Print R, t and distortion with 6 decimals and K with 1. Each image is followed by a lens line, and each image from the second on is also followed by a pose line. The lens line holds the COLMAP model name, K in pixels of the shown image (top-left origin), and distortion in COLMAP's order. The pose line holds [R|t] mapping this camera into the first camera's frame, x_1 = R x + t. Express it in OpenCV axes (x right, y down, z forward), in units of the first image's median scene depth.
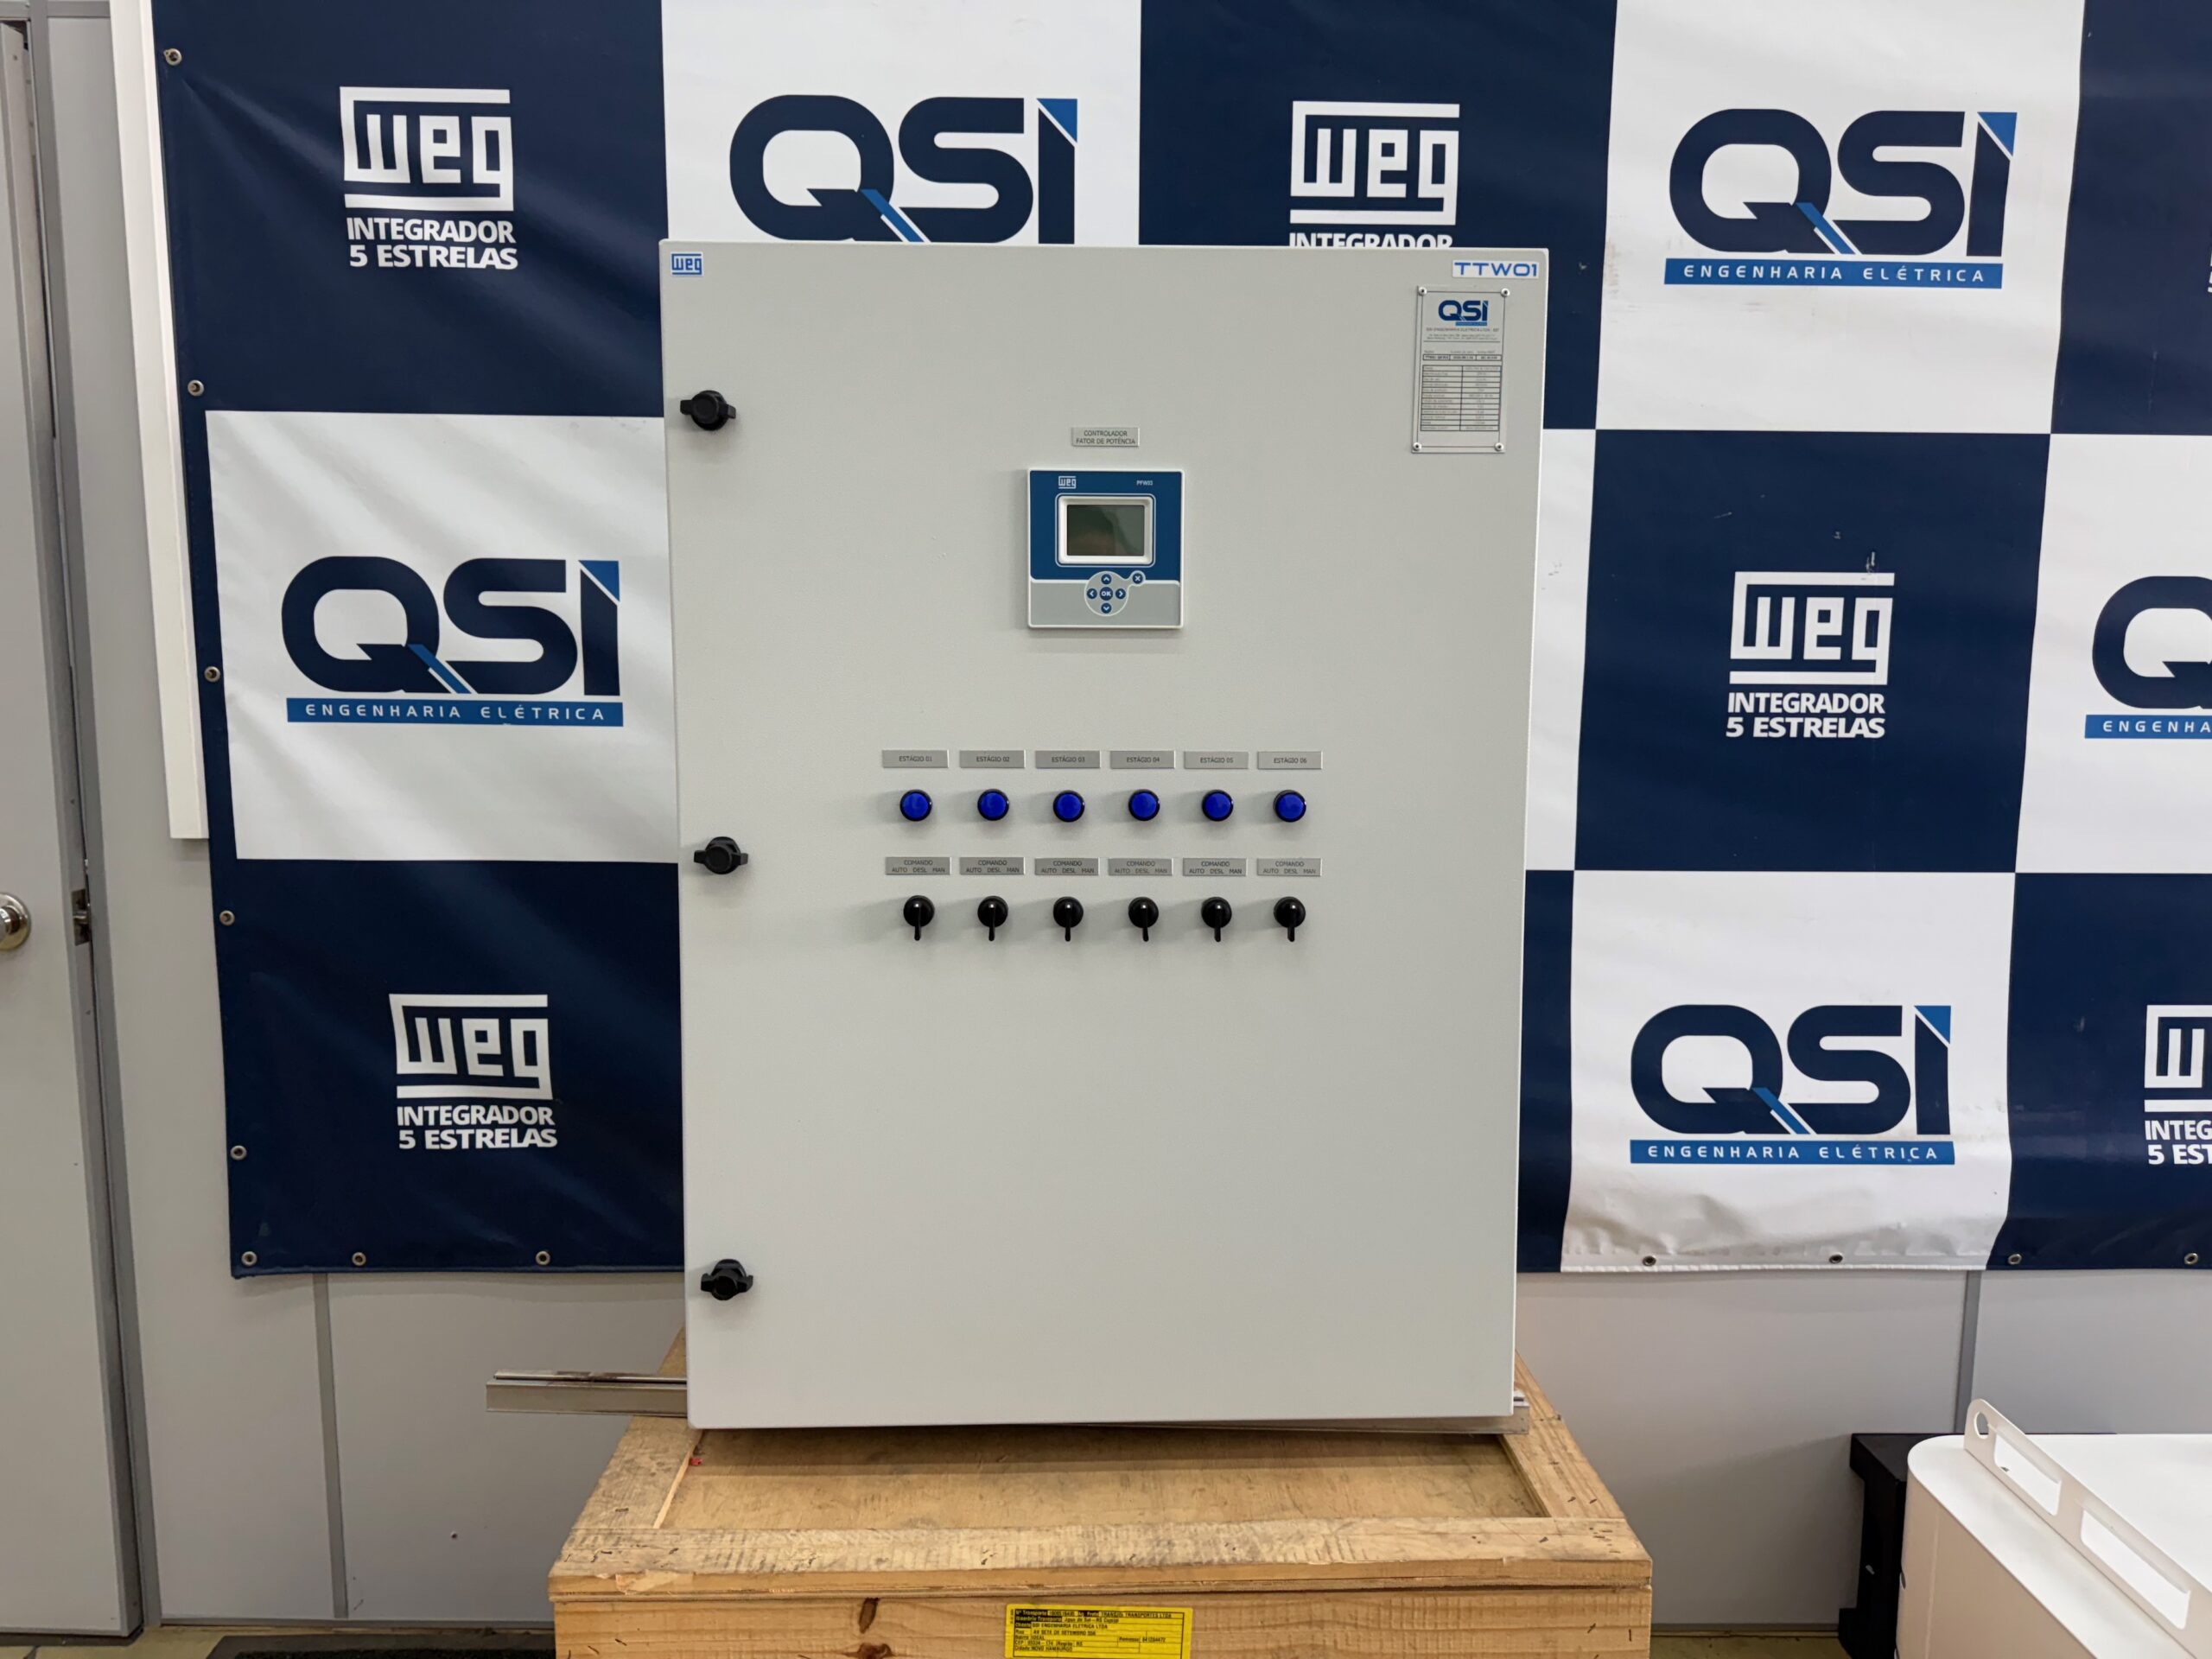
lens RADIAL K [[1578.2, 0, 1085.2], [0, 1578.2, 831.6], [0, 0, 1]] dist [0.012543, -0.018742]
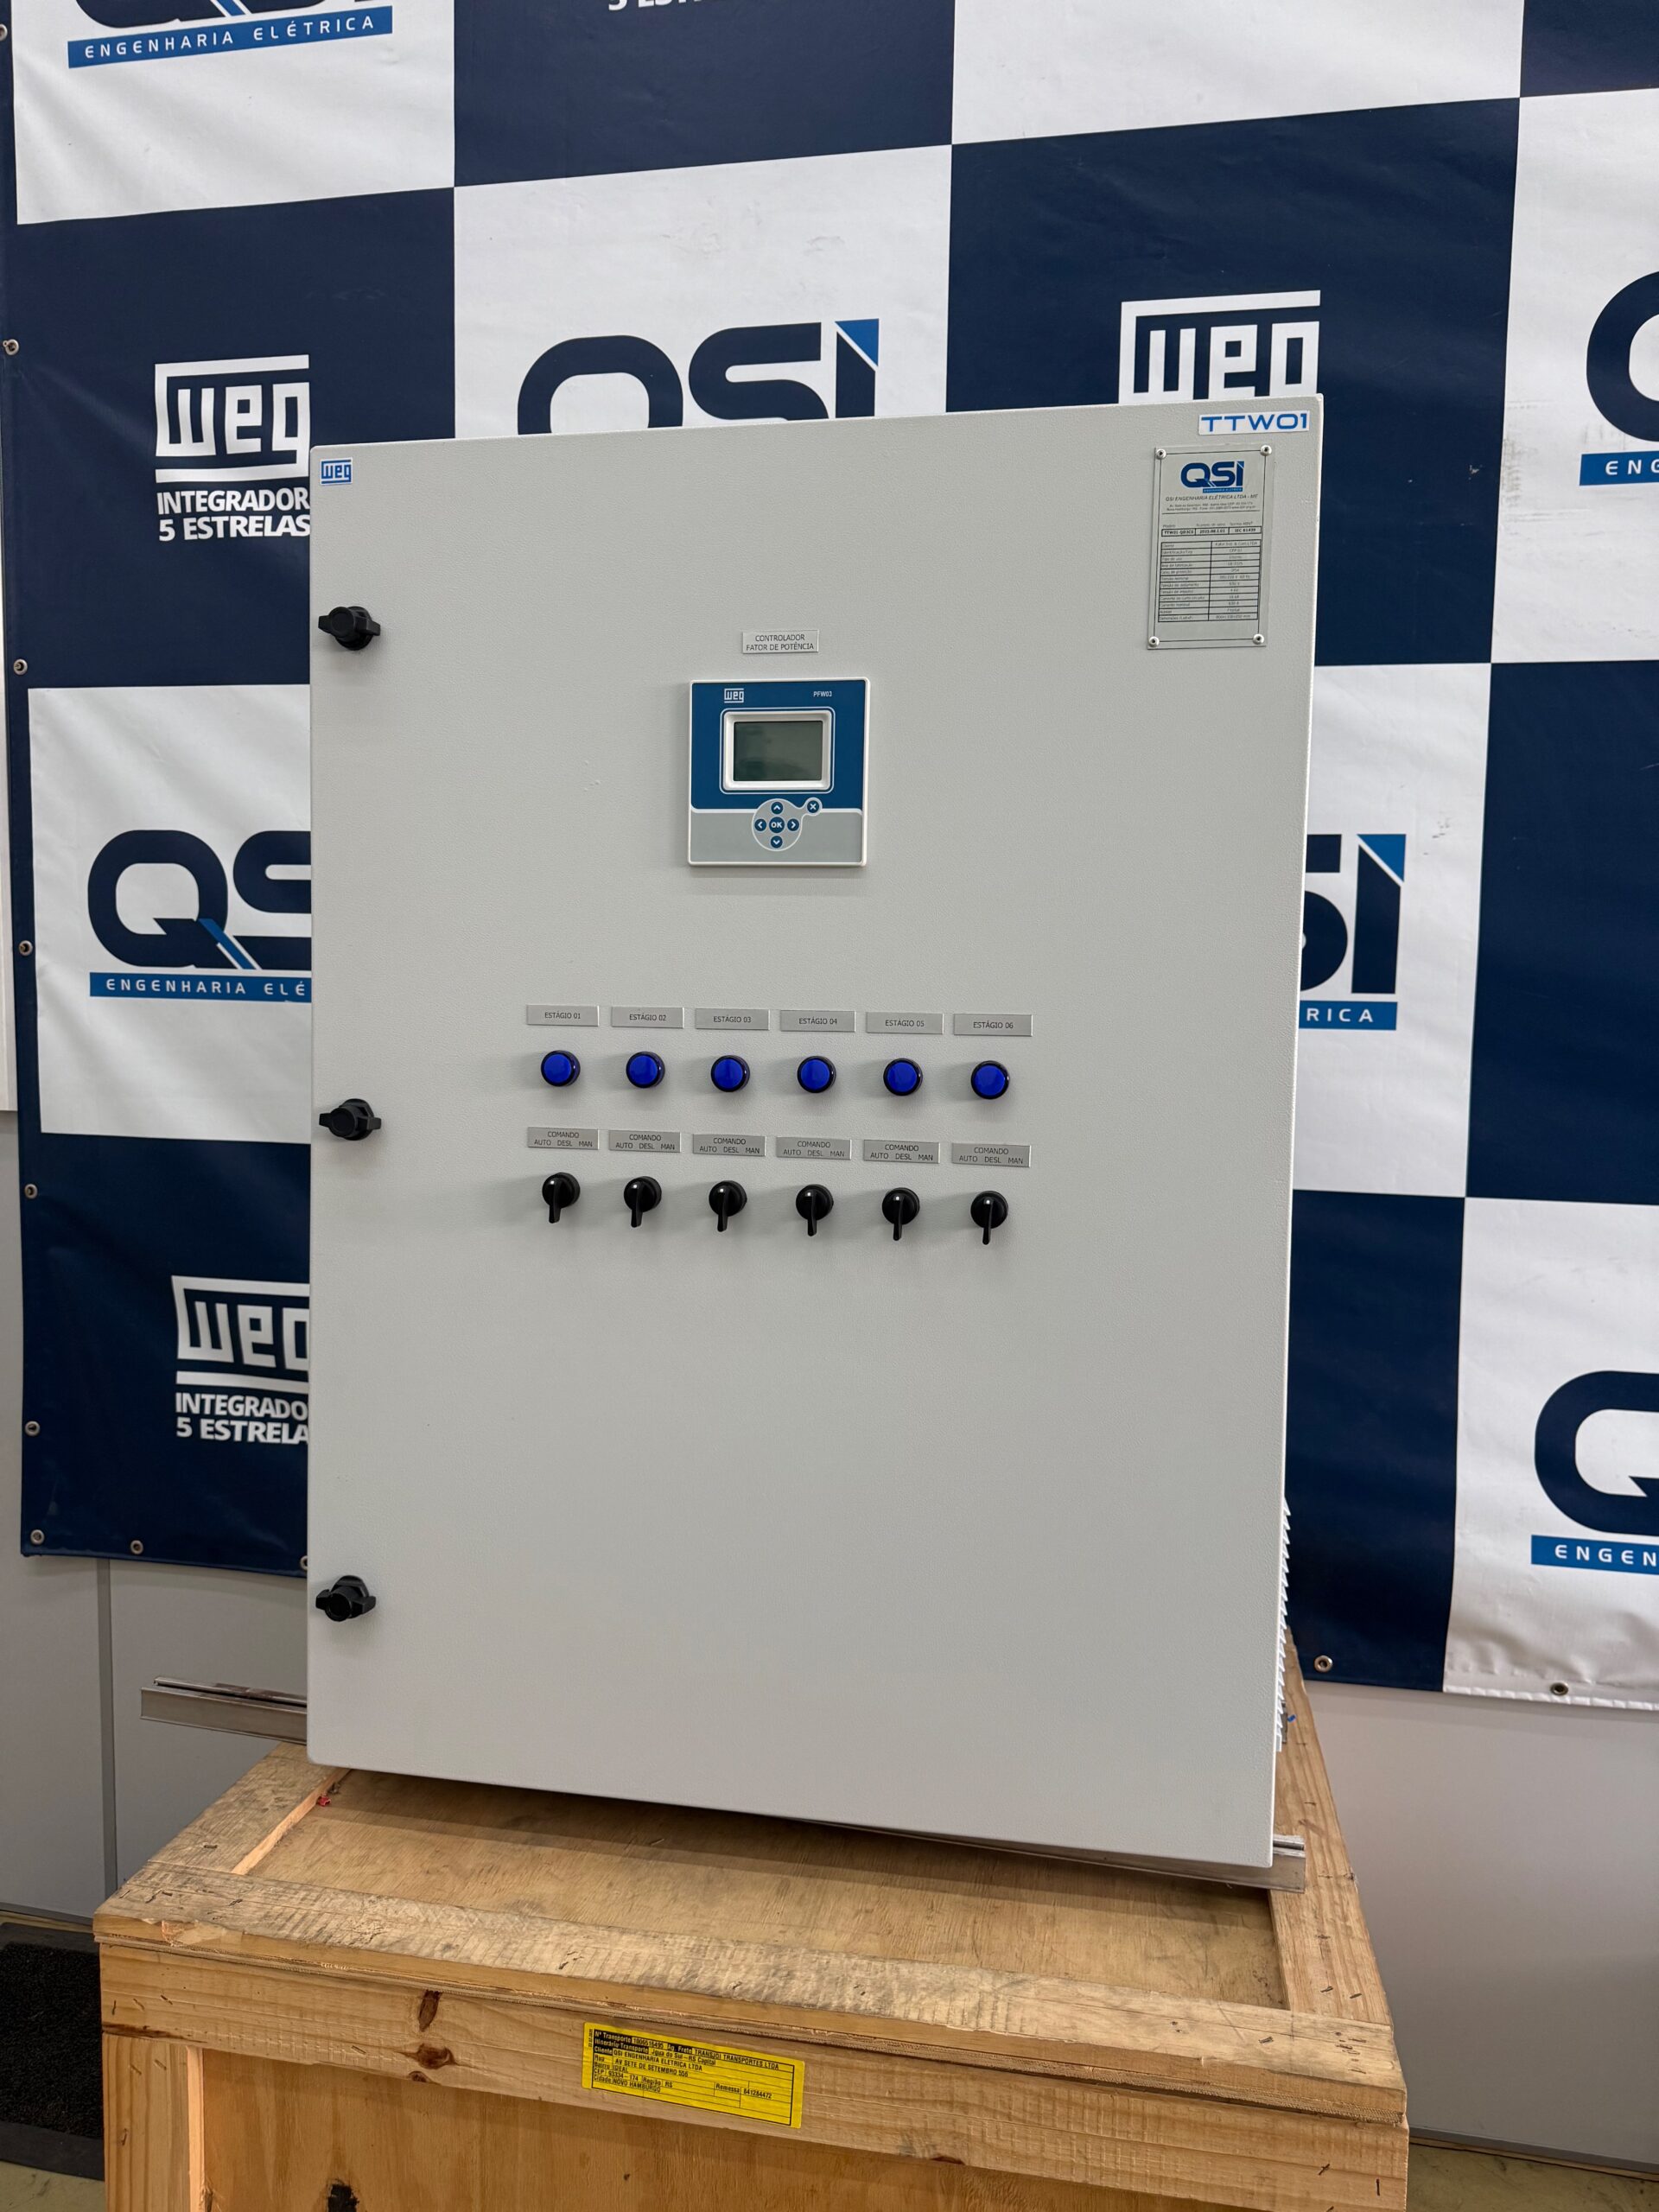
lens RADIAL K [[1578.2, 0, 801.0], [0, 1578.2, 1103.8], [0, 0, 1]] dist [0.012543, -0.018742]
pose [[0.976996, 0.027536, -0.211472, 0.201868], [-0.037873, 0.998270, -0.044983, 0.036039], [0.209868, 0.051957, 0.976348, 0.169097]]
